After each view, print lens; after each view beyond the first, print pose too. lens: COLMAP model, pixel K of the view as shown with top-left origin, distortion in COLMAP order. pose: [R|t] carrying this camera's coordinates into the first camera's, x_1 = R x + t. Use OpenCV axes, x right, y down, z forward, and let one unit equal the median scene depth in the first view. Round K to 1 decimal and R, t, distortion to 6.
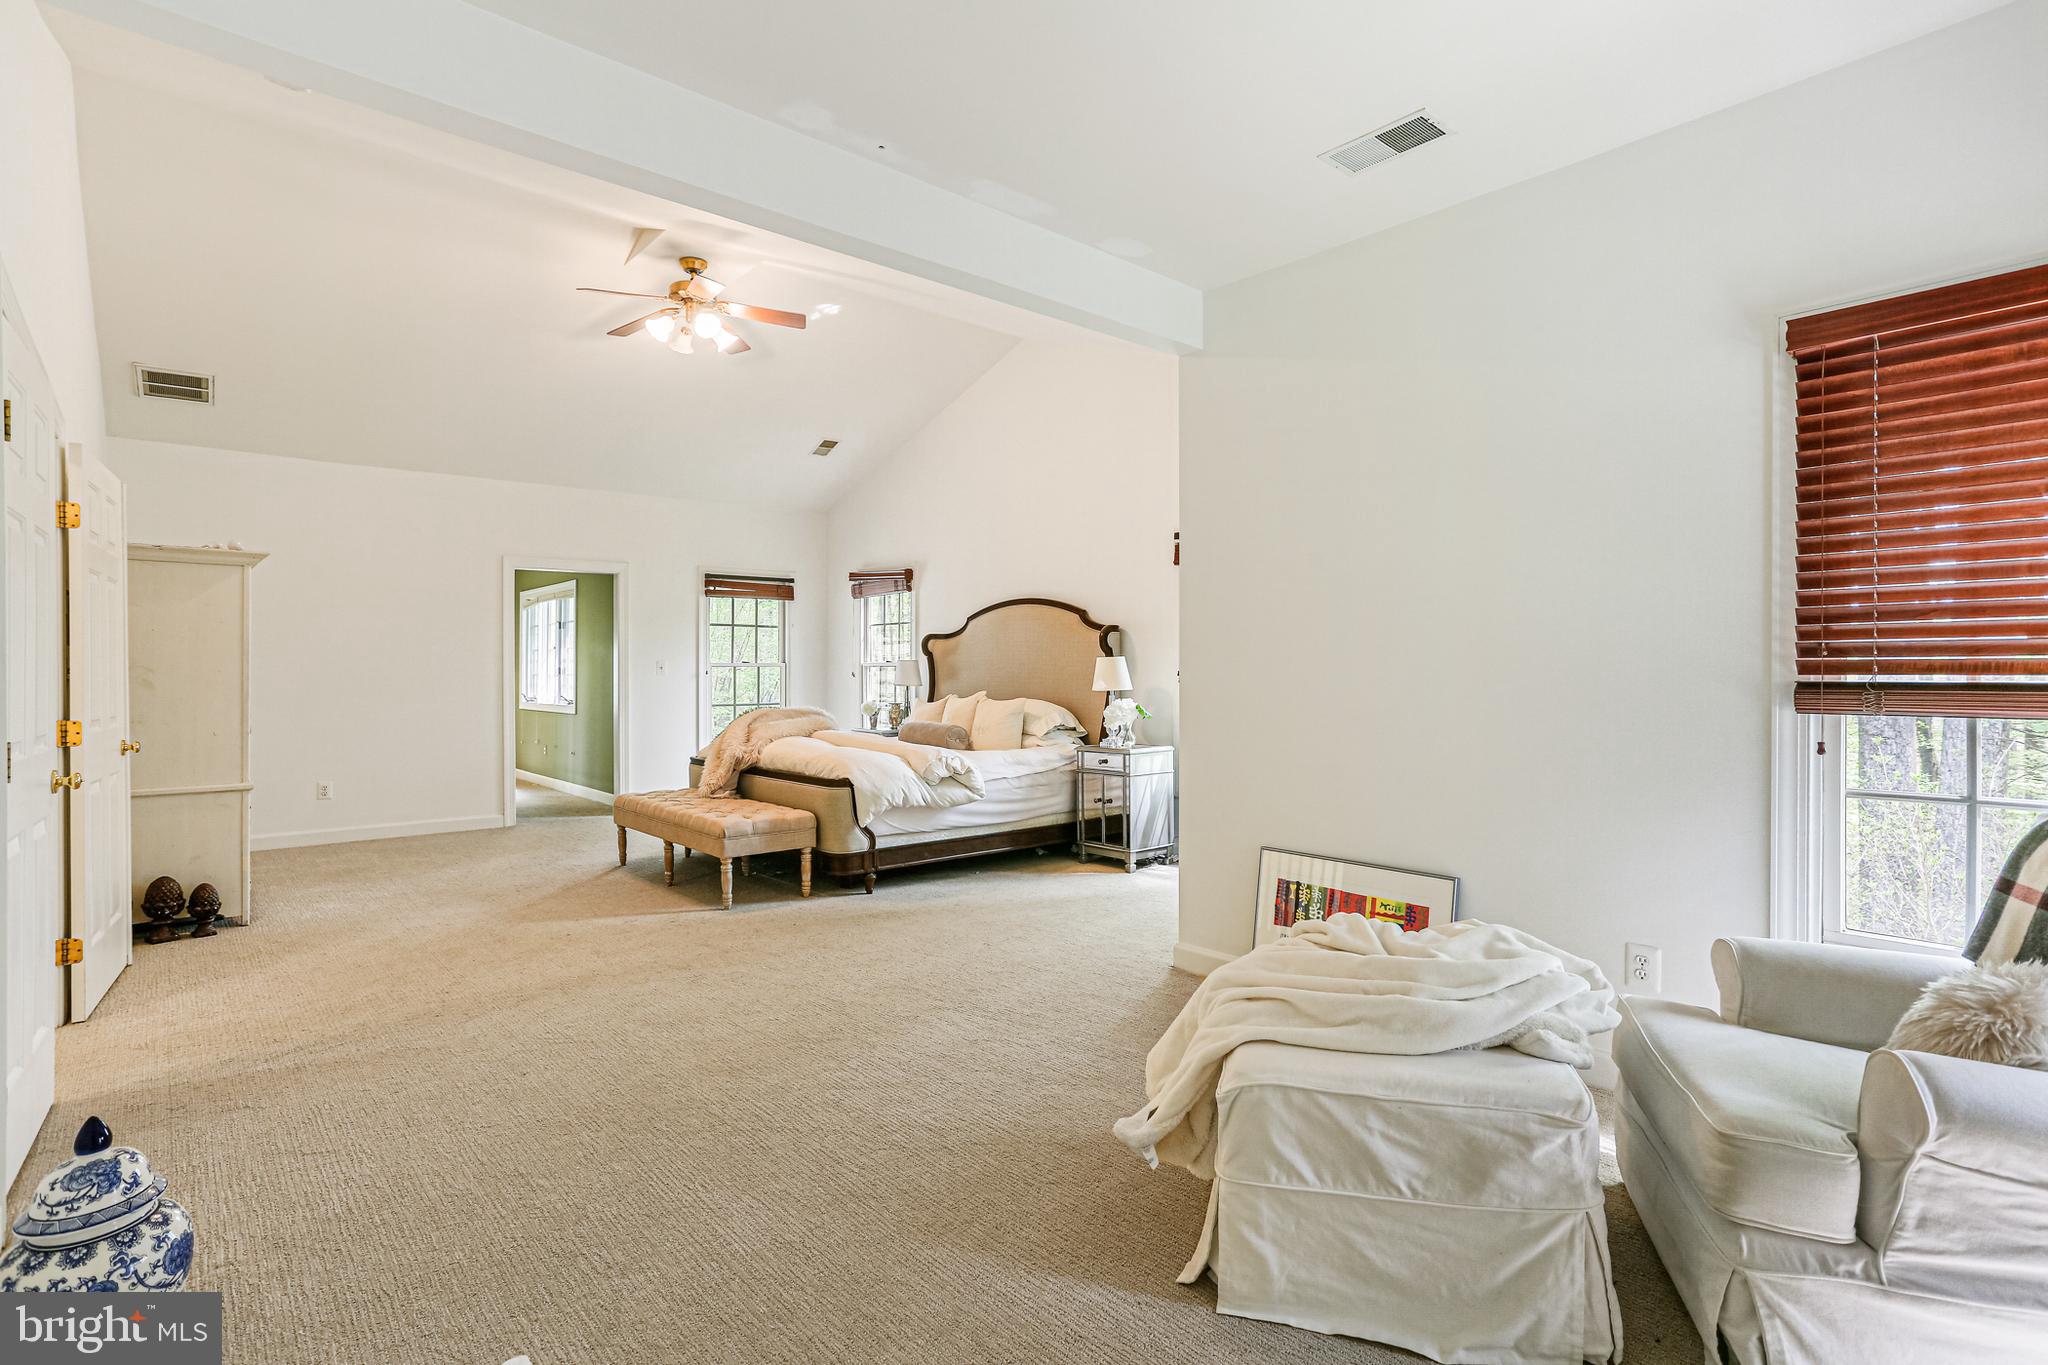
lens RADIAL K [[991.3, 0, 1012.3], [0, 991.3, 676.1], [0, 0, 1]] dist [-0.024835, 0.009335]
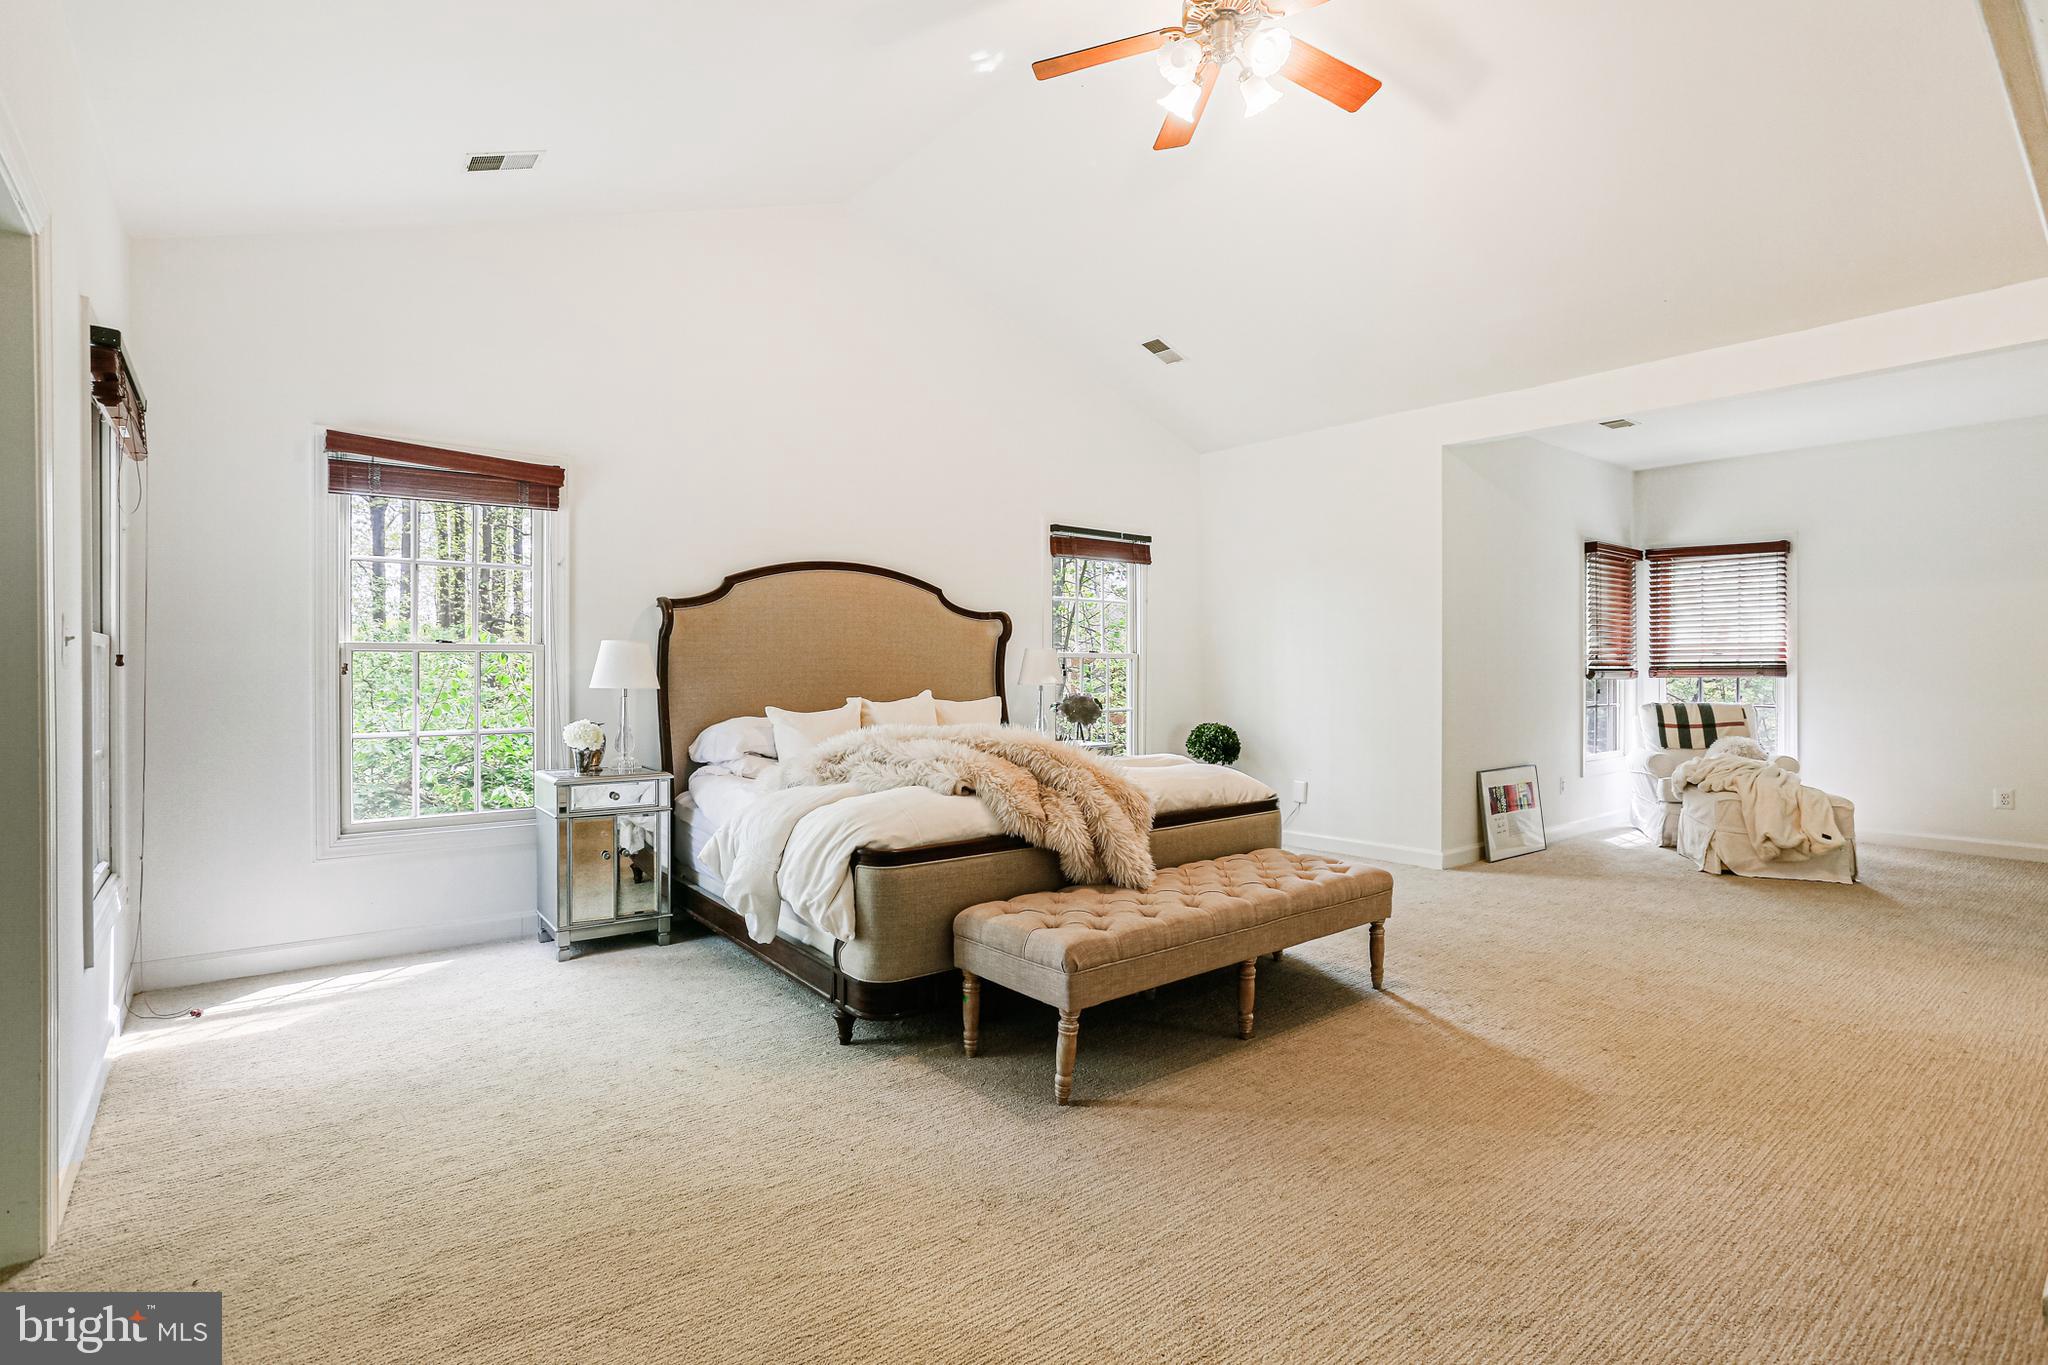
lens RADIAL K [[991.3, 0, 1014.0], [0, 991.3, 676.6], [0, 0, 1]] dist [-0.024835, 0.009335]
pose [[0.034738, -0.007112, 0.999371, -0.971659], [0.004890, 0.999964, 0.006947, 0.000297], [-0.999384, 0.004645, 0.034772, 1.178472]]
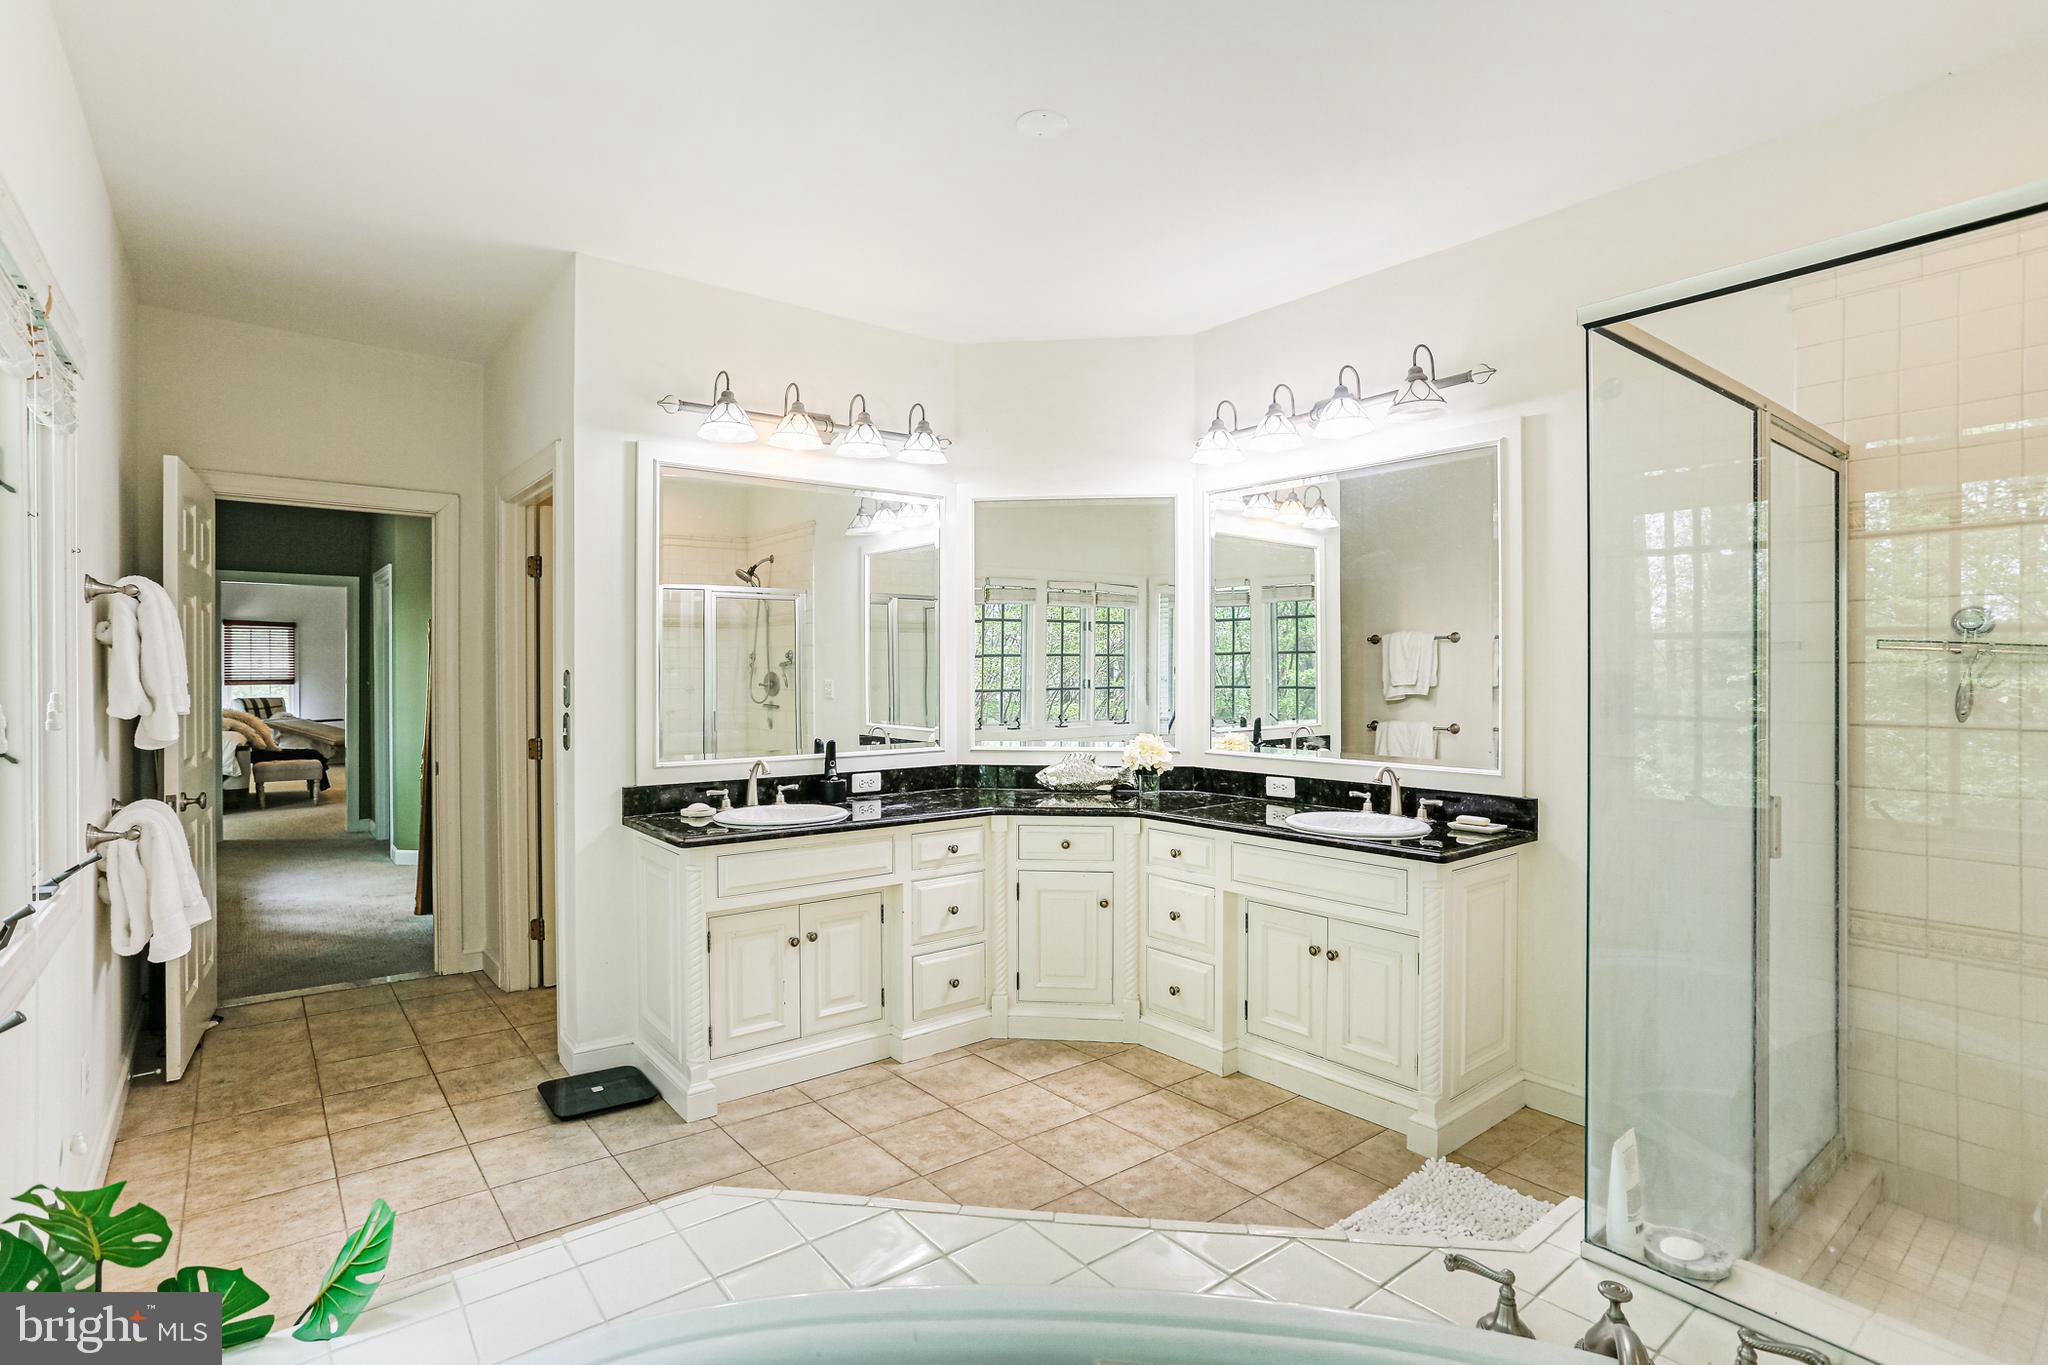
lens RADIAL K [[991.3, 0, 1024.4], [0, 991.3, 682.5], [0, 0, 1]] dist [-0.024835, 0.009335]
pose [[-0.998328, 0.004640, 0.057614, -1.718938], [0.005067, 0.999961, 0.007277, -0.000989], [-0.057578, 0.007557, -0.998312, 2.557069]]
